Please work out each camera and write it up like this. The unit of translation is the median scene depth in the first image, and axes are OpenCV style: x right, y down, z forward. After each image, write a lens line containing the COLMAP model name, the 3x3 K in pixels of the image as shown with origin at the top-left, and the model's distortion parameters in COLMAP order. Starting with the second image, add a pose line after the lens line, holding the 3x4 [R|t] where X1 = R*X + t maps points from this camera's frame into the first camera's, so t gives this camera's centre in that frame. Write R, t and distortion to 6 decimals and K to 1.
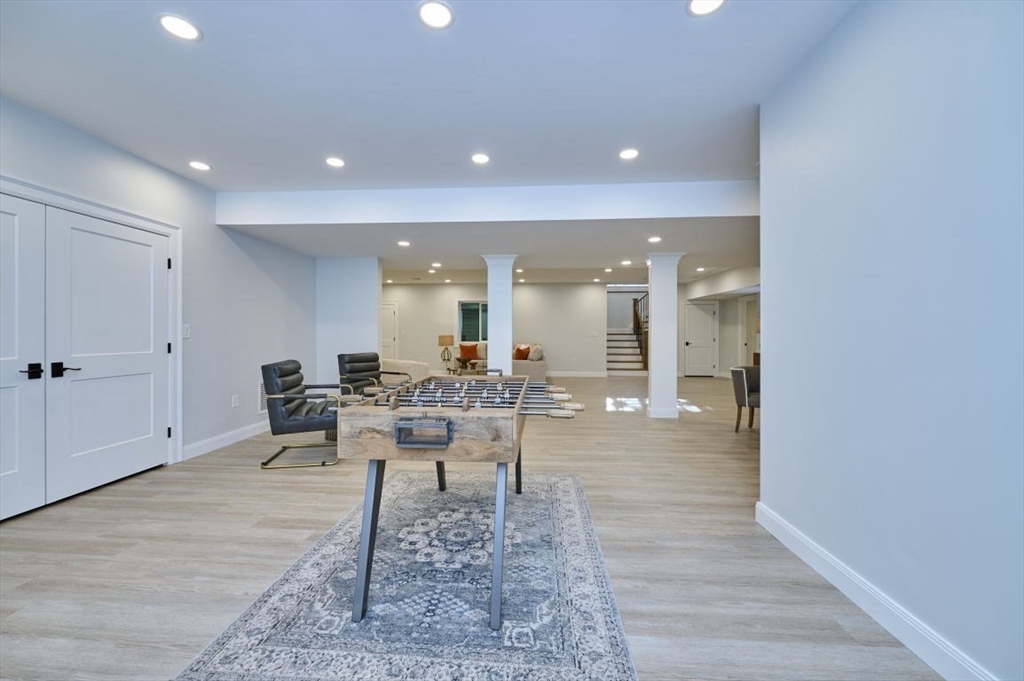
lens RADIAL K [[400.2, 0, 512.0], [0, 400.2, 340.5], [0, 0, 1]] dist [0.000796, 0.000152]
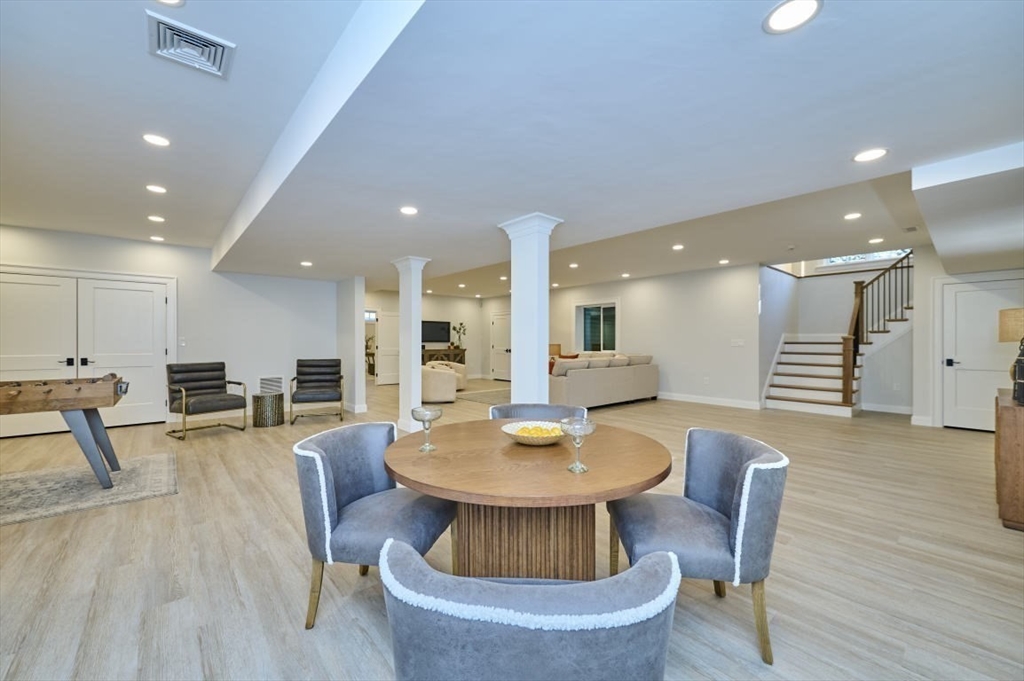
lens RADIAL K [[400.2, 0, 512.0], [0, 400.2, 340.5], [0, 0, 1]] dist [0.000796, 0.000152]
pose [[0.703090, -0.005589, -0.711079, 1.303857], [-0.010536, 0.999777, -0.018276, -0.013129], [0.711023, 0.020342, 0.702875, 0.828115]]
